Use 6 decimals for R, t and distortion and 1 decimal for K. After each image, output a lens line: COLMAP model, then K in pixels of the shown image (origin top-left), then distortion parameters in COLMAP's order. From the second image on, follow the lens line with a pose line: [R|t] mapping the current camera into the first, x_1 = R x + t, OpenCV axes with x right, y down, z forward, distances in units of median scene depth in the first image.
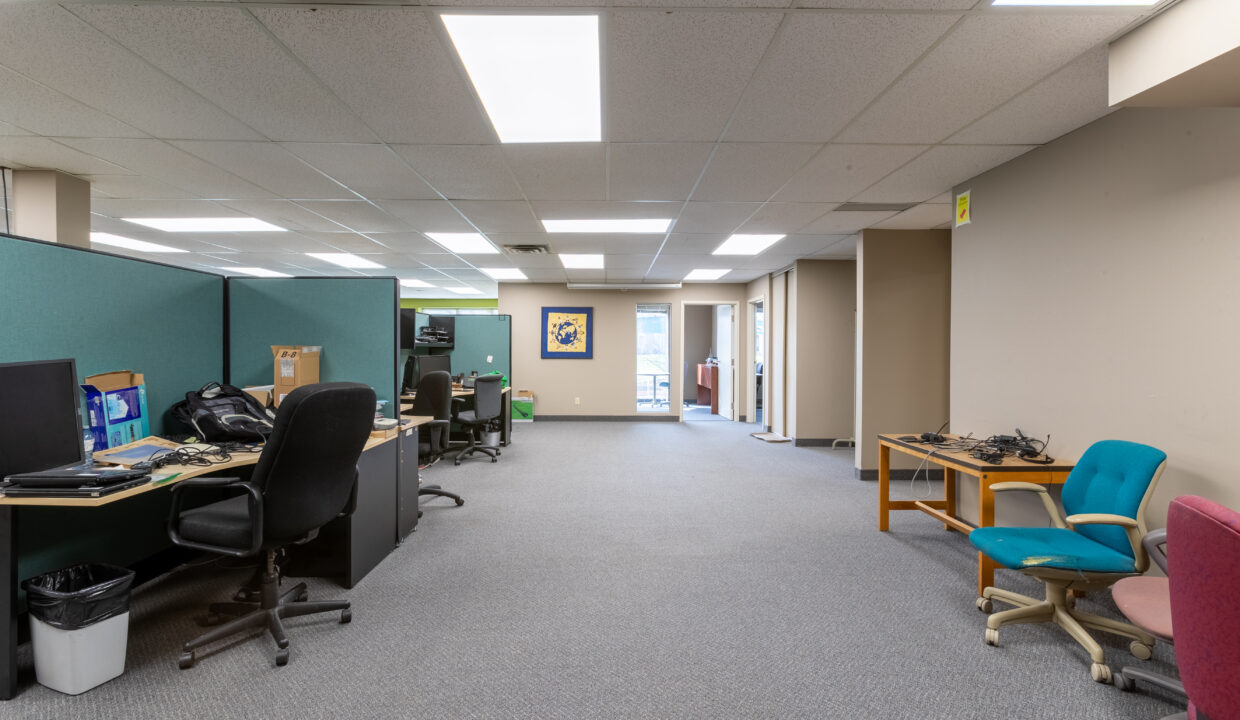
lens RADIAL K [[550.3, 0, 620.0], [0, 550.3, 360.0], [0, 0, 1]] dist [-0.034900, 0.021973]
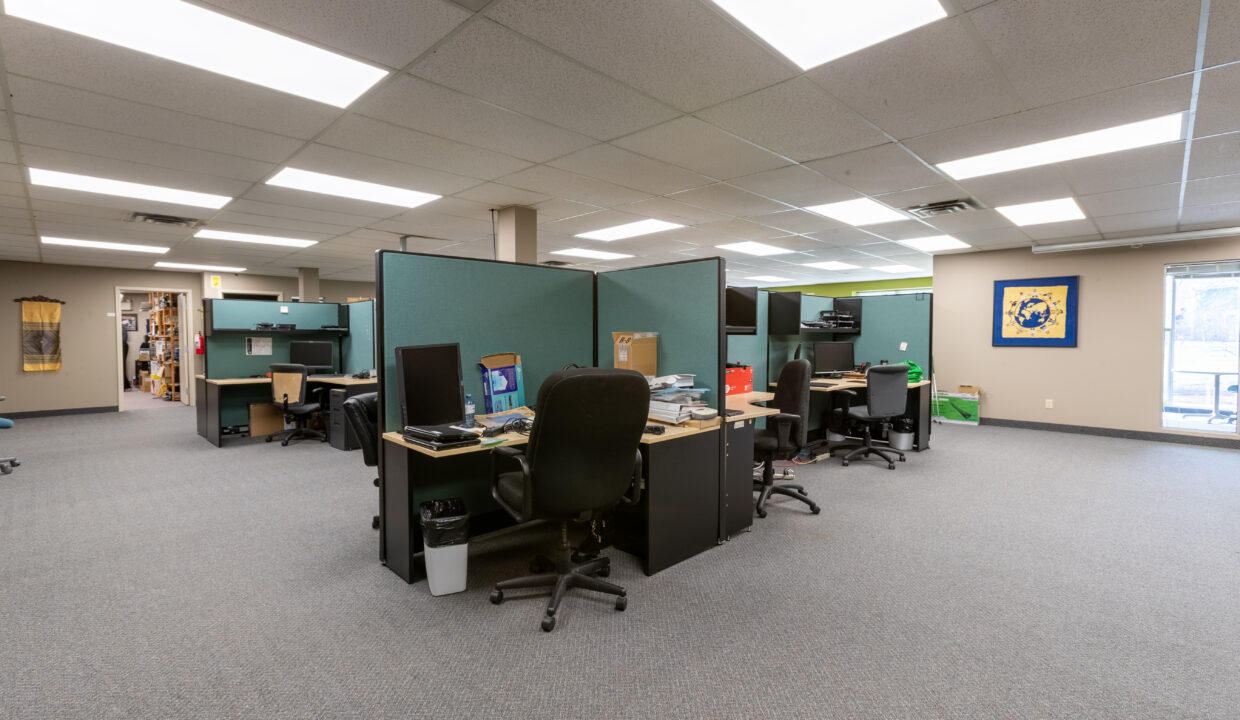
lens RADIAL K [[550.3, 0, 620.0], [0, 550.3, 360.0], [0, 0, 1]] dist [-0.034900, 0.021973]
pose [[0.694982, 0.025962, -0.718558, 0.096054], [-0.008385, 0.999573, 0.028006, -0.000966], [0.718978, -0.013438, 0.694903, 0.148098]]
